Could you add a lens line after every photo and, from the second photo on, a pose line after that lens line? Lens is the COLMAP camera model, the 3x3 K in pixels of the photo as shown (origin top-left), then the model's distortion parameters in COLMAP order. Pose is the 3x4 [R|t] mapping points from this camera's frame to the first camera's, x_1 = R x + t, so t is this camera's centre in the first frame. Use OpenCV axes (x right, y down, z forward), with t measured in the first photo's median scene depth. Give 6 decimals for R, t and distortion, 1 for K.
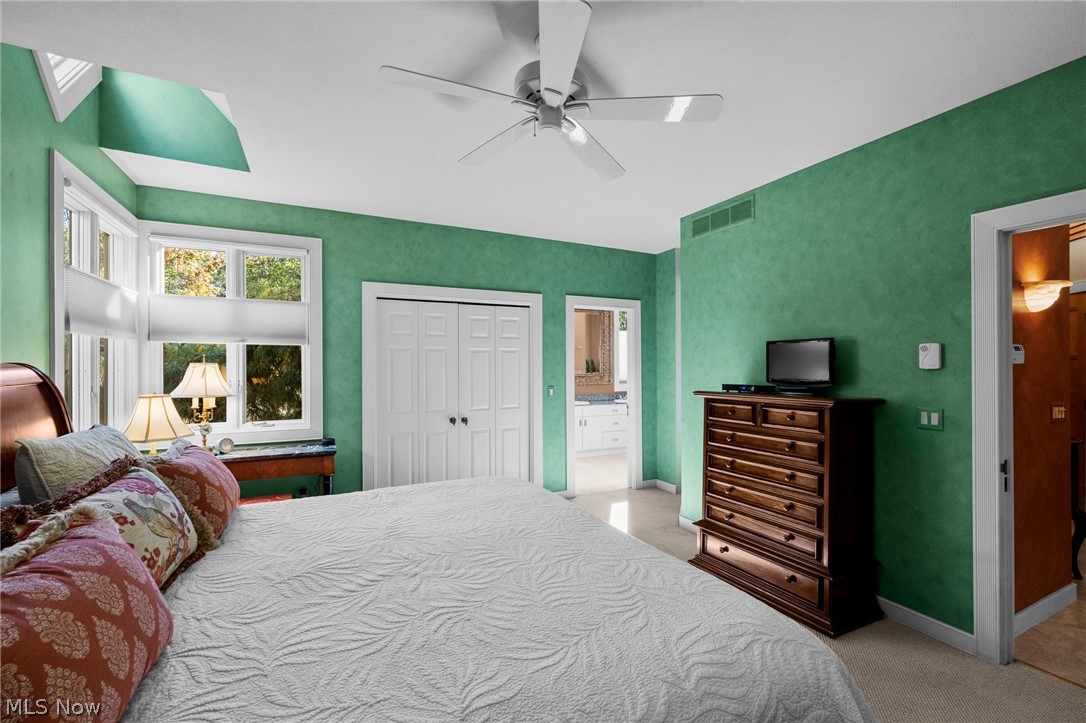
lens RADIAL K [[461.7, 0, 543.7], [0, 461.7, 364.5], [0, 0, 1]] dist [0.003435, -0.002437]
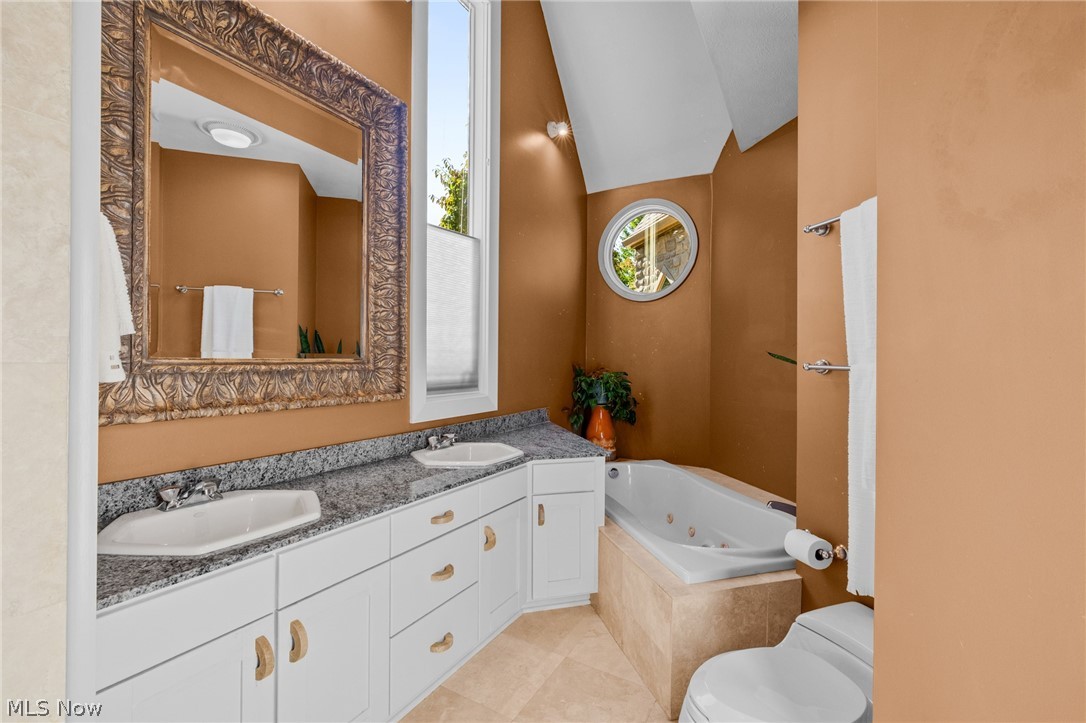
lens RADIAL K [[461.7, 0, 547.8], [0, 461.7, 359.9], [0, 0, 1]] dist [0.003435, -0.002437]
pose [[0.831966, 0.006491, 0.554788, 0.064275], [-0.006507, 0.999977, -0.001942, 0.018841], [-0.554788, -0.001994, 0.831989, 0.720397]]
